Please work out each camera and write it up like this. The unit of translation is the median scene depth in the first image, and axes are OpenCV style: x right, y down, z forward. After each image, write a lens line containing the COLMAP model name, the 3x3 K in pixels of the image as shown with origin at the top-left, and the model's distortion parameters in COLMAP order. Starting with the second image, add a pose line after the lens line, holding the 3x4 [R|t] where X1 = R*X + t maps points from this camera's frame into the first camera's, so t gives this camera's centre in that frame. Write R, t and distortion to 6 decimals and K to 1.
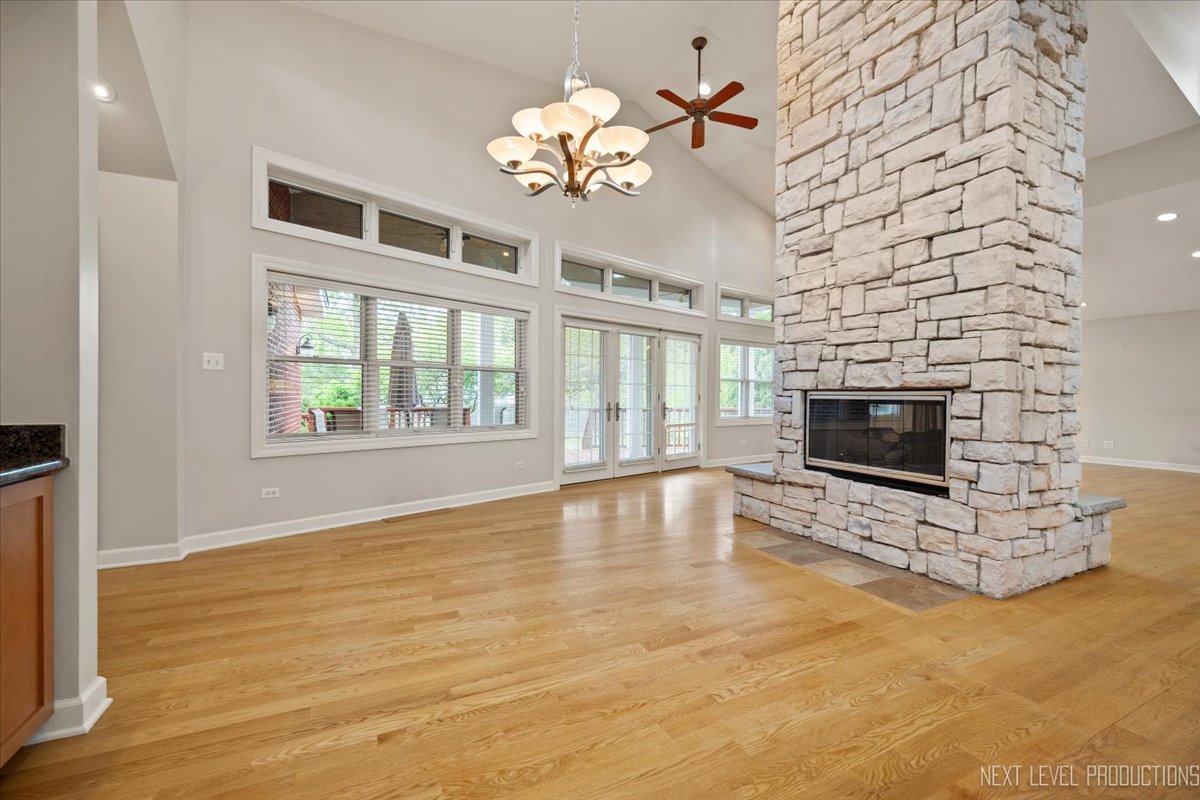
lens RADIAL K [[493.1, 0, 600.0], [0, 493.1, 400.0], [0, 0, 1]] dist [-0.001846, -0.000313]
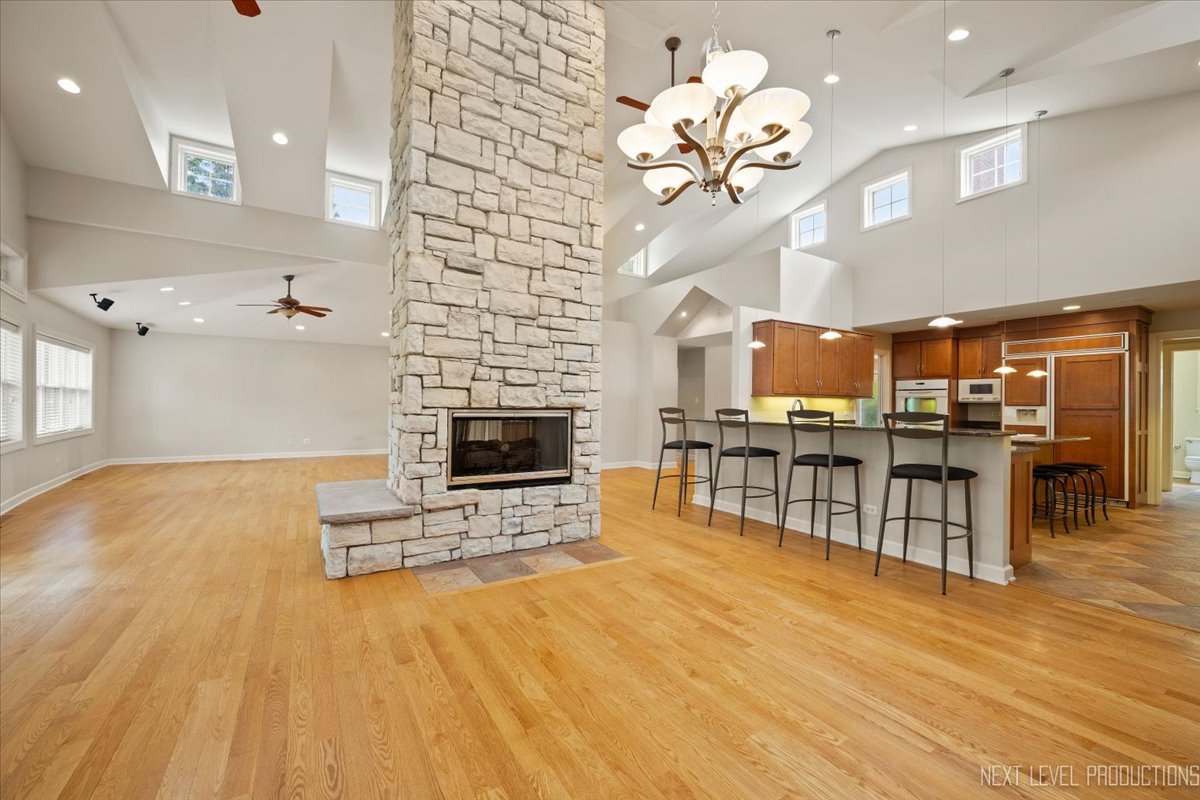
lens RADIAL K [[471.9, 0, 598.8], [0, 471.9, 404.1], [0, 0, 1]] dist [-0.003319, -0.000320]
pose [[-0.098615, -0.008350, 0.995091, -0.622282], [-0.001854, 0.999965, 0.008208, -0.042657], [-0.995124, -0.001035, -0.098627, 0.951617]]
